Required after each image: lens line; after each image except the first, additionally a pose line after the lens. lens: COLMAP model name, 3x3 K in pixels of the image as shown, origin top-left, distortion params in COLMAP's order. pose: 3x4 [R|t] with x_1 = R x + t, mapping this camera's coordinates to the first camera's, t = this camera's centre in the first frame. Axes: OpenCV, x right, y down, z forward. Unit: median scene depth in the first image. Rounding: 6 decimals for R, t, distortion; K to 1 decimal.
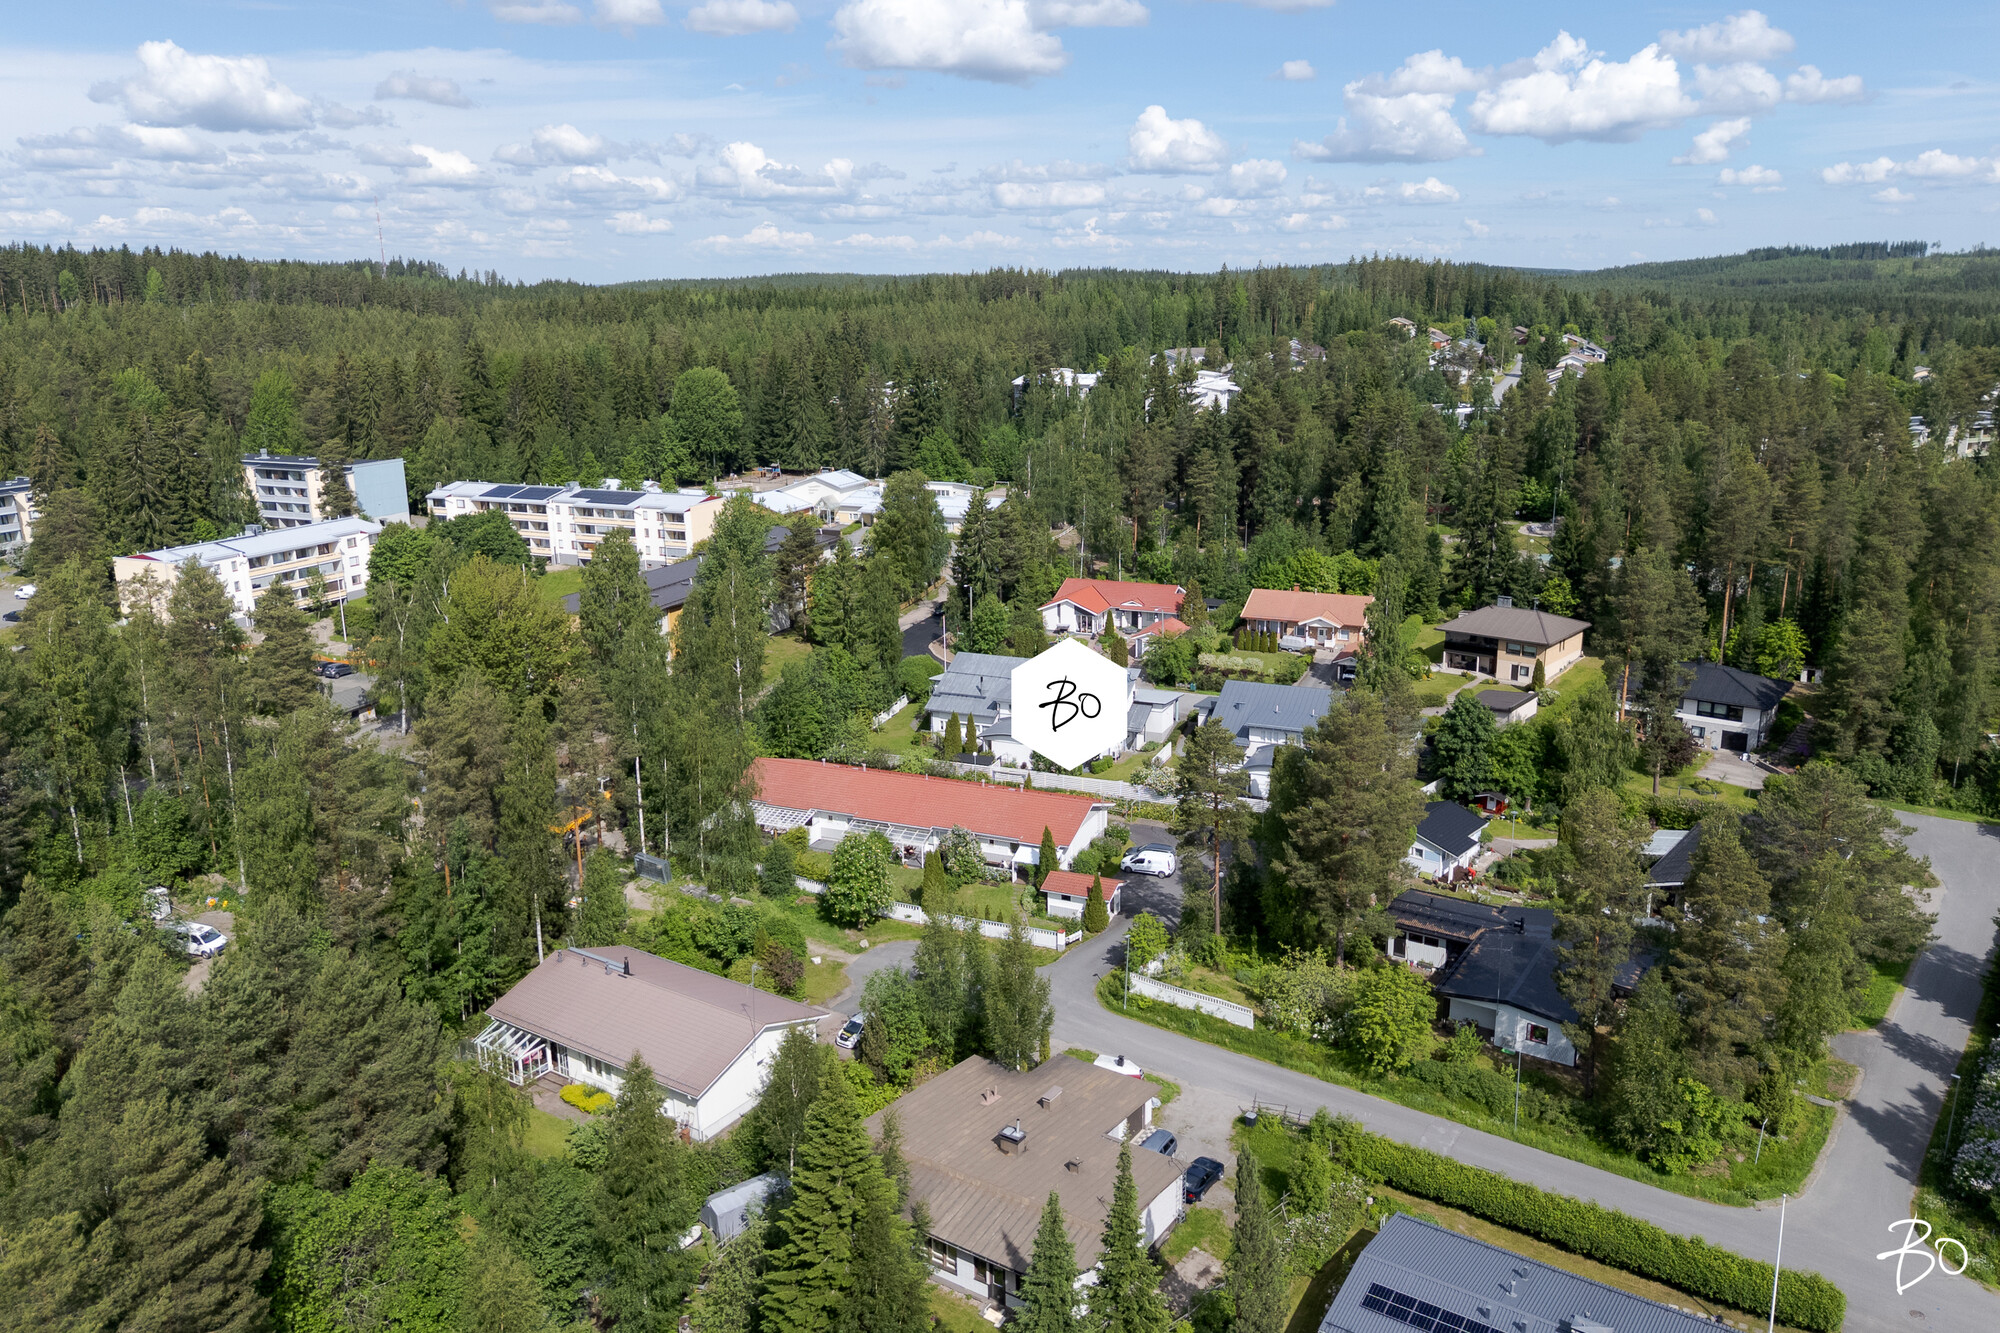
lens RADIAL K [[1450.2, 0, 1000.0], [0, 1450.2, 666.5], [0, 0, 1]] dist [-0.005511, -0.007105]
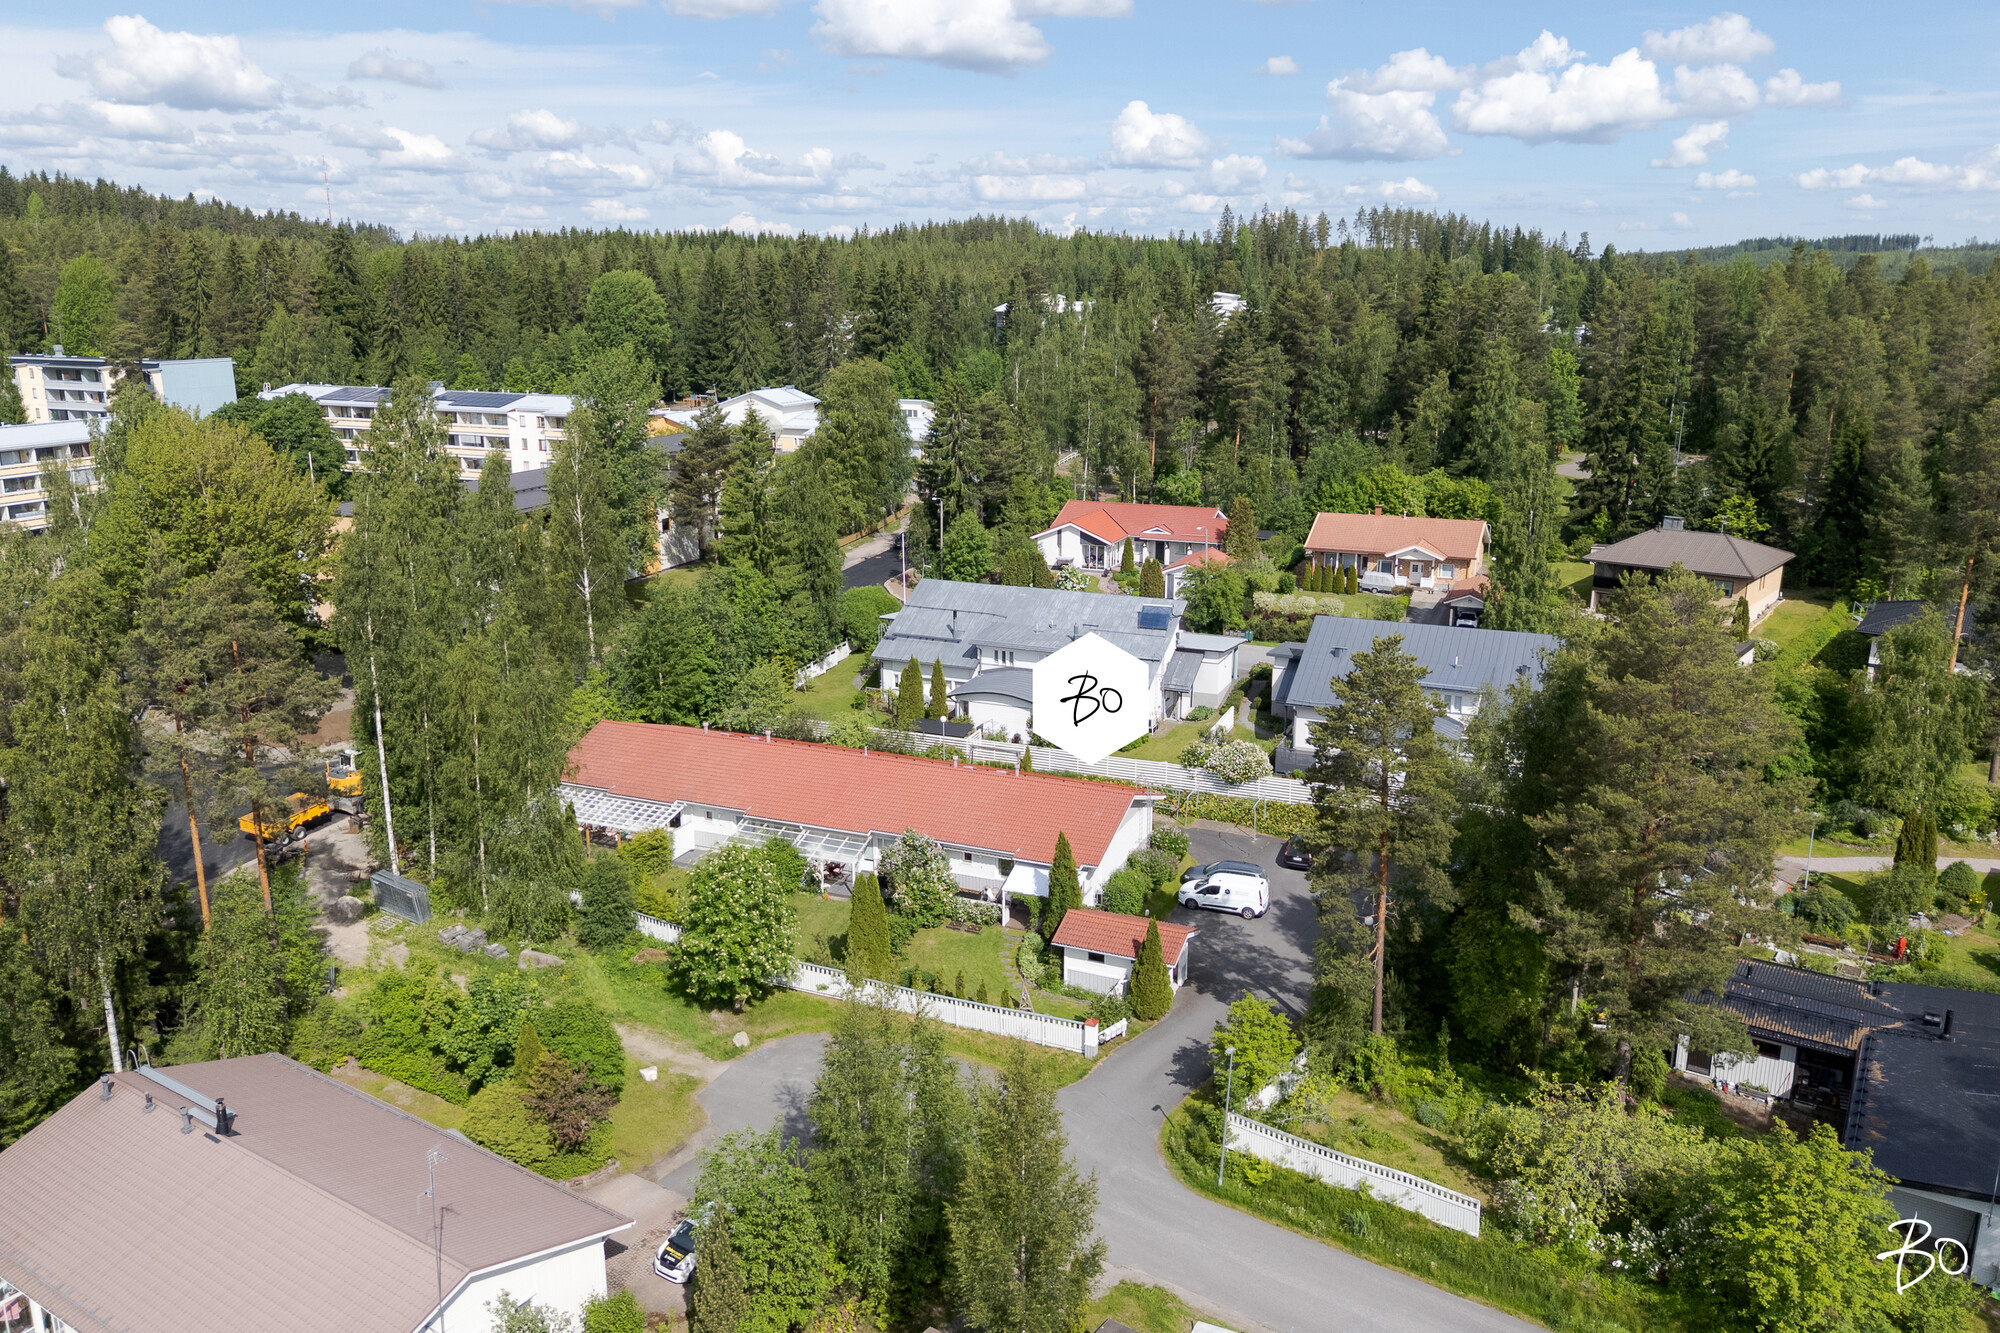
lens RADIAL K [[1450.2, 0, 1000.0], [0, 1450.2, 666.5], [0, 0, 1]] dist [-0.005511, -0.007105]
pose [[0.999802, 0.009265, 0.017616, -0.003221], [-0.009325, 0.999951, 0.003312, 0.032991], [-0.017585, -0.003475, 0.999839, 0.331976]]
